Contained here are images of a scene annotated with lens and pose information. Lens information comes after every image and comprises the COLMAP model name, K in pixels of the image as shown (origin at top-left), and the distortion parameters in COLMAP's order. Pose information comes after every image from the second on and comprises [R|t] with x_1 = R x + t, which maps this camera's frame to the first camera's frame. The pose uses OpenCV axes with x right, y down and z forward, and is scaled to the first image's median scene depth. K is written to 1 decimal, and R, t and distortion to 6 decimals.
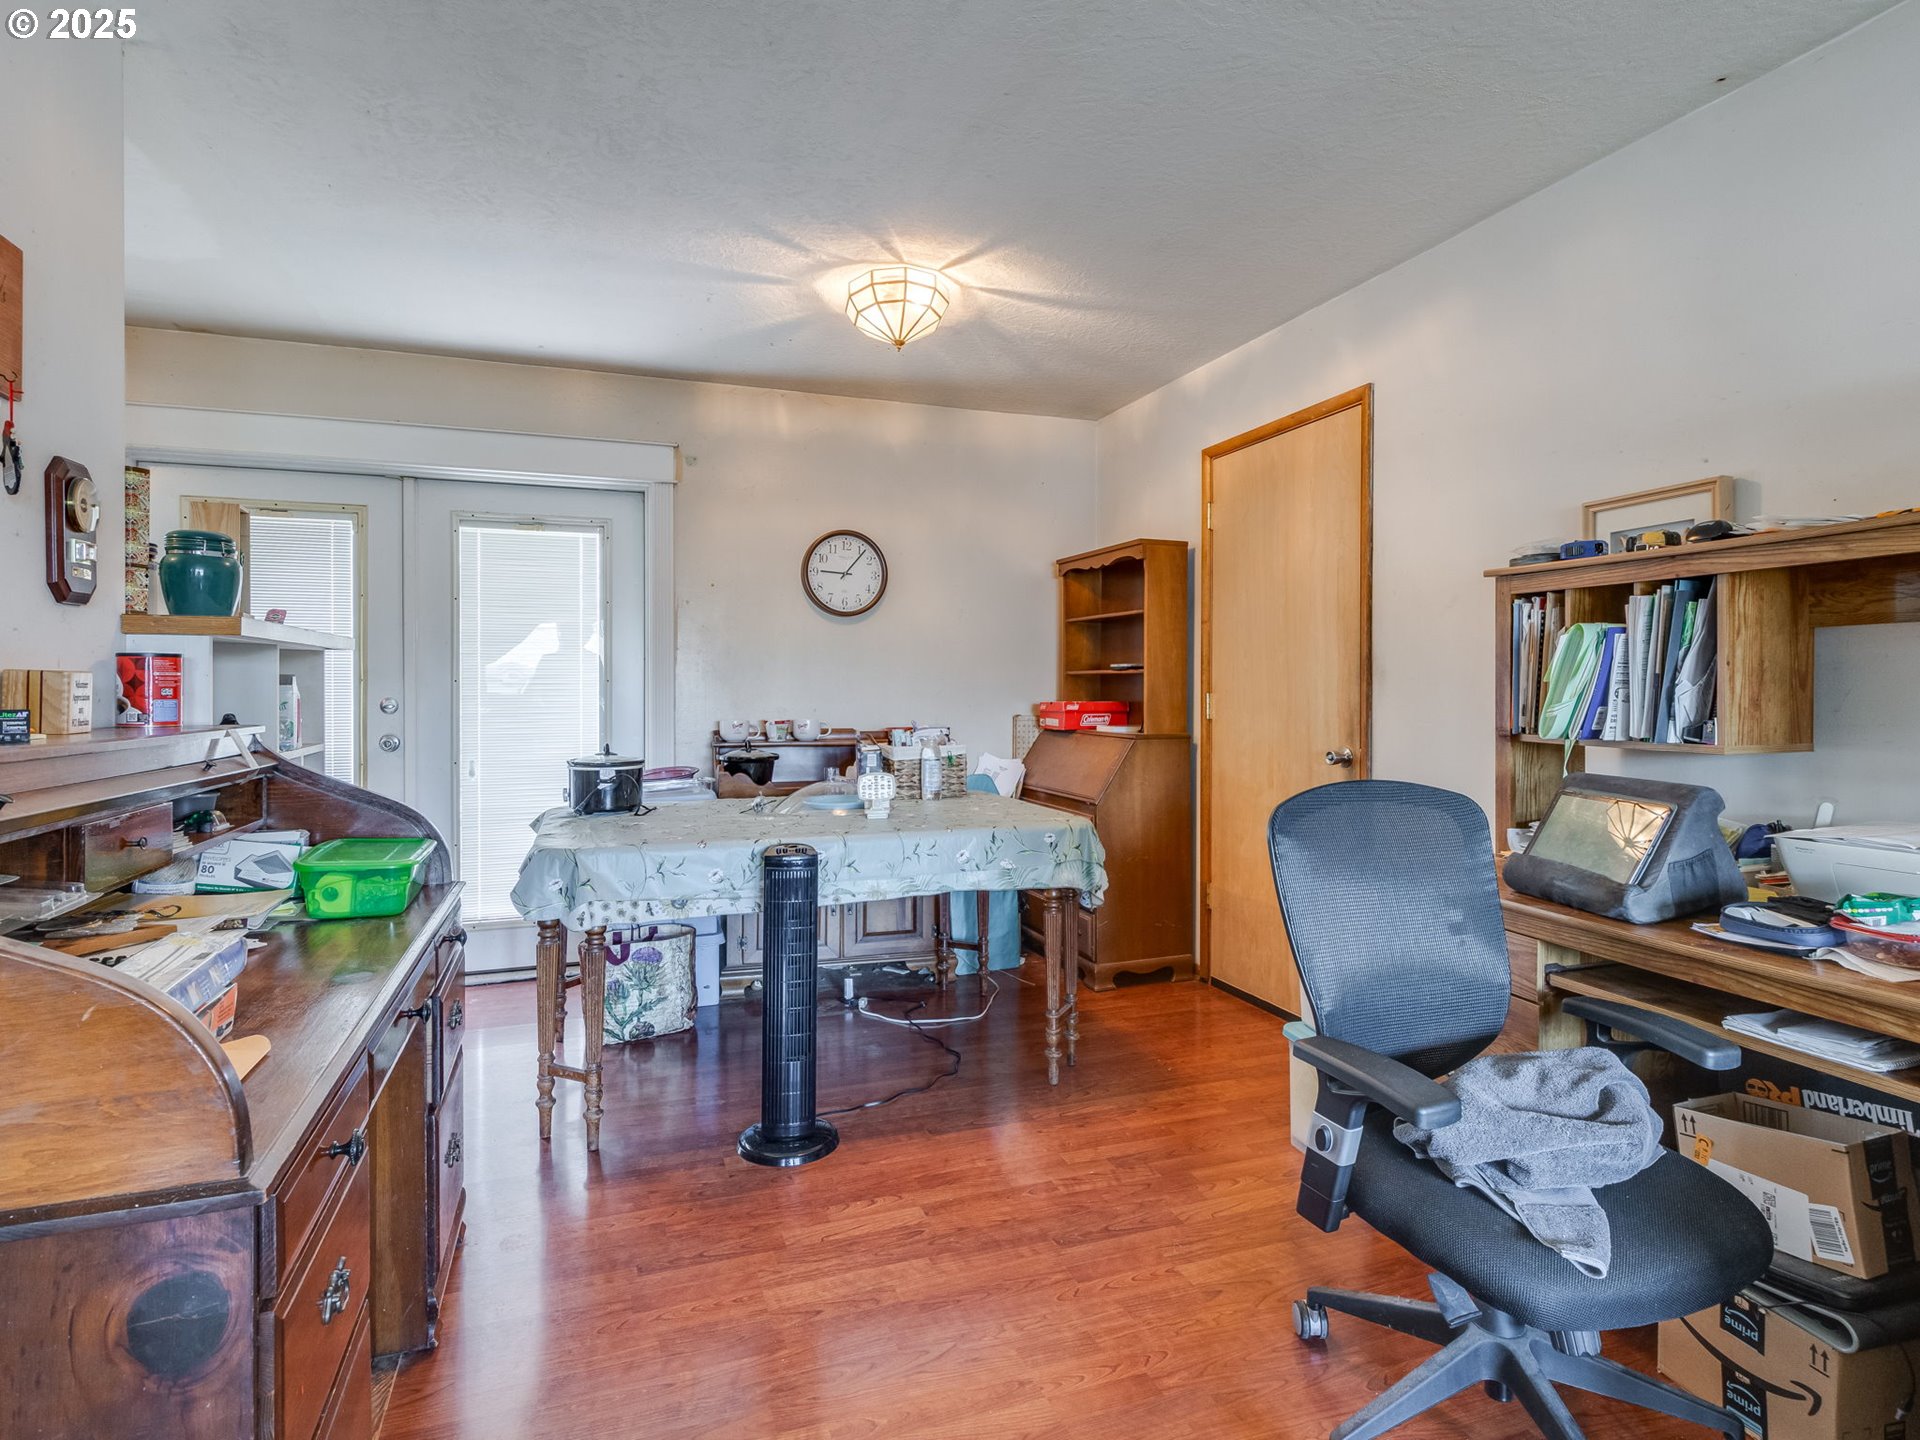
lens RADIAL K [[1018.2, 0, 953.3], [0, 1018.2, 688.0], [0, 0, 1]] dist [-0.001745, -0.000039]
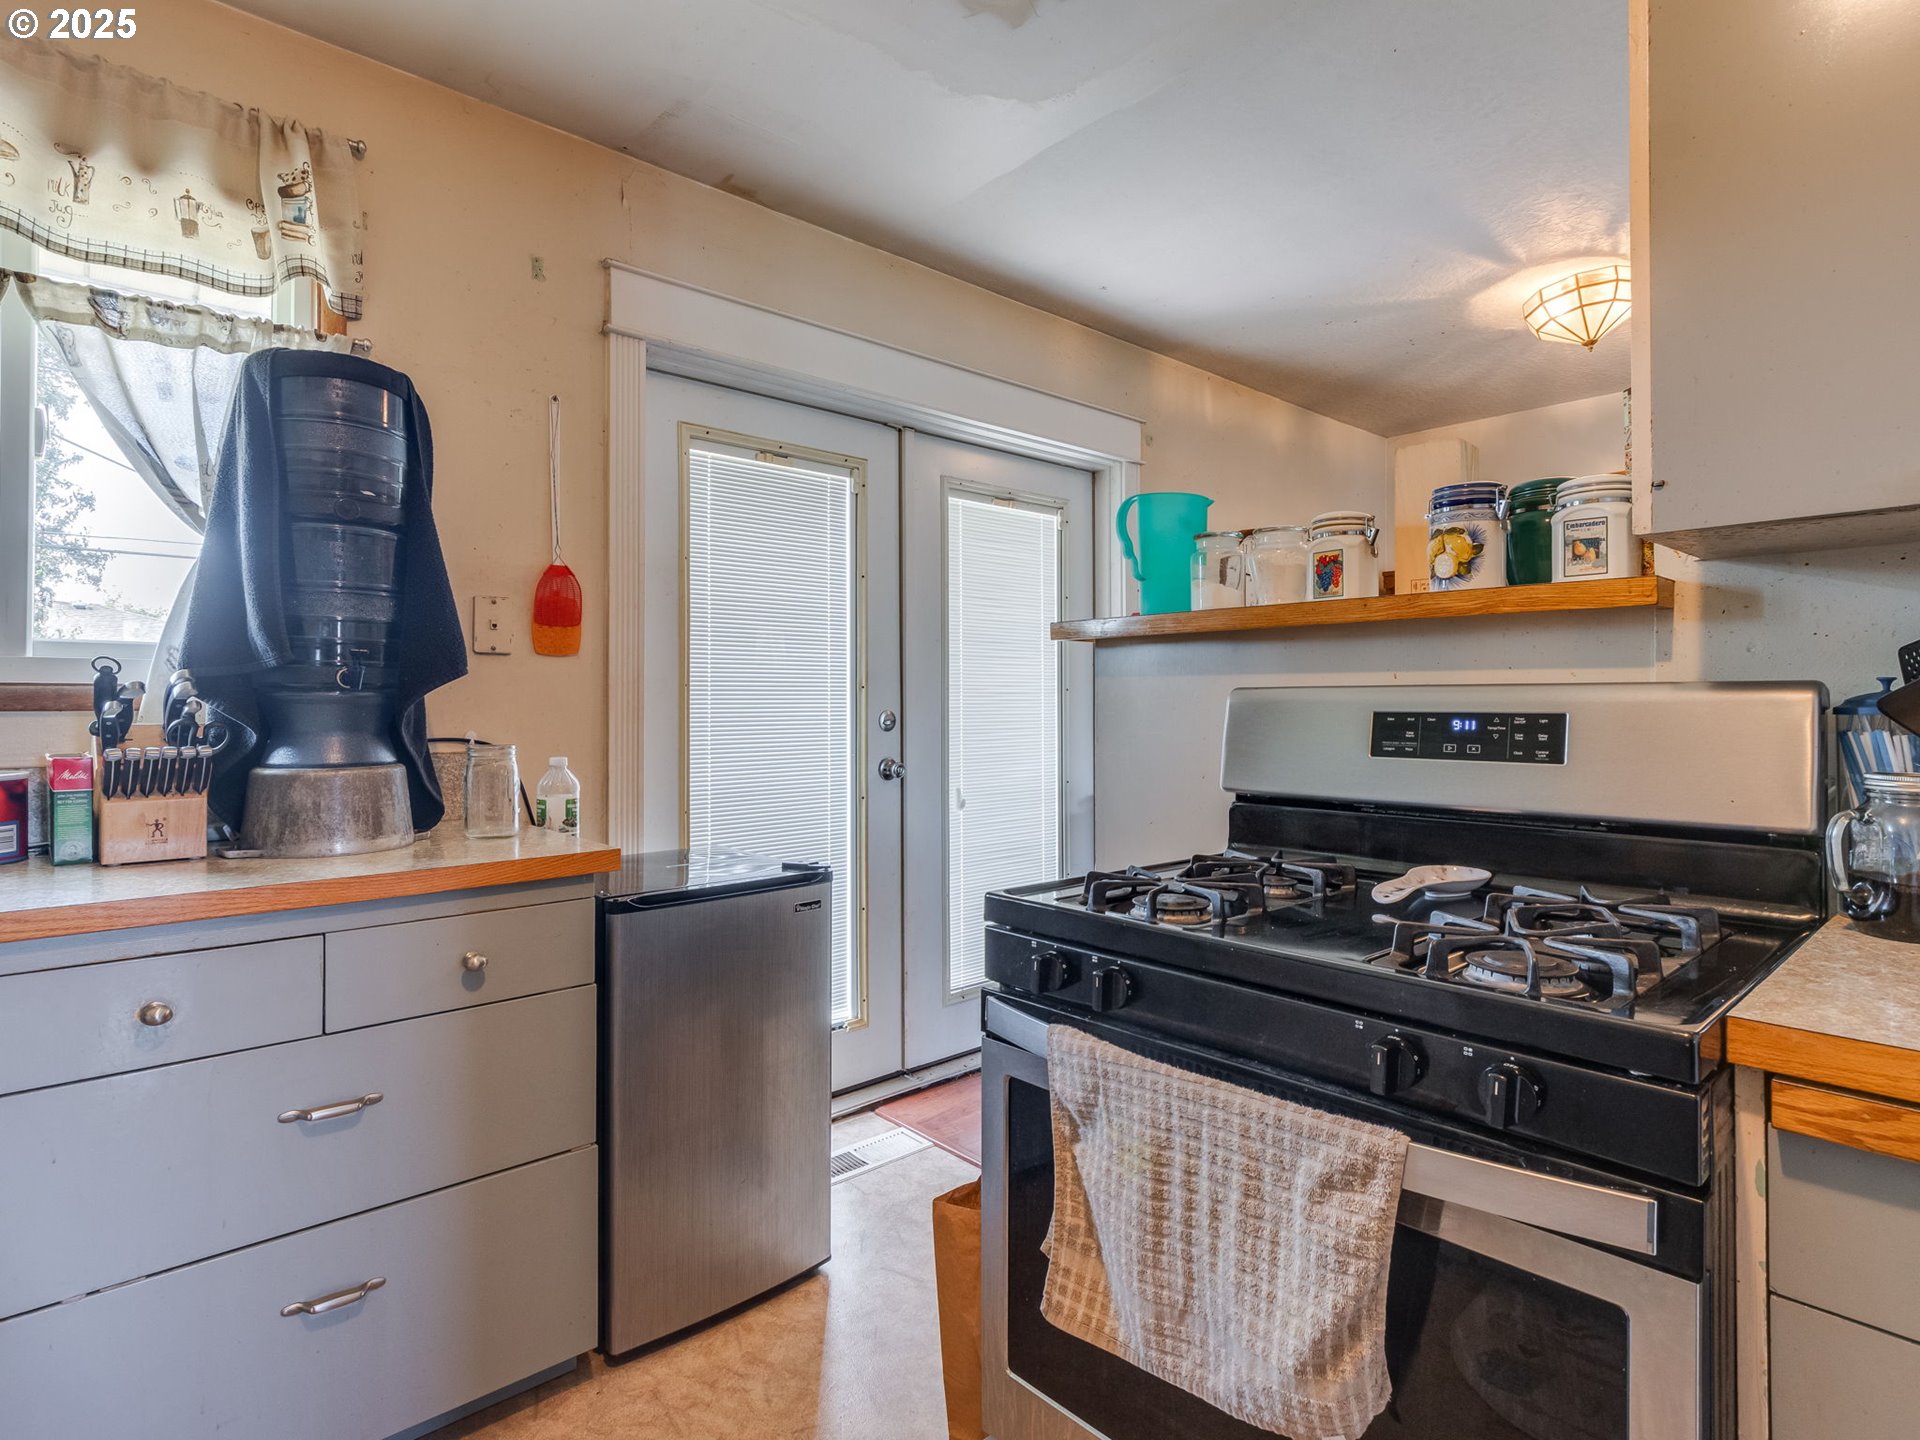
lens RADIAL K [[1010.8, 0, 958.9], [0, 1010.8, 697.9], [0, 0, 1]] dist [-0.002187, -0.000870]
pose [[0.926478, -0.001323, 0.376348, -1.010084], [0.002992, 0.999988, -0.003850, 0.003850], [-0.376338, 0.004693, 0.926470, 0.343855]]
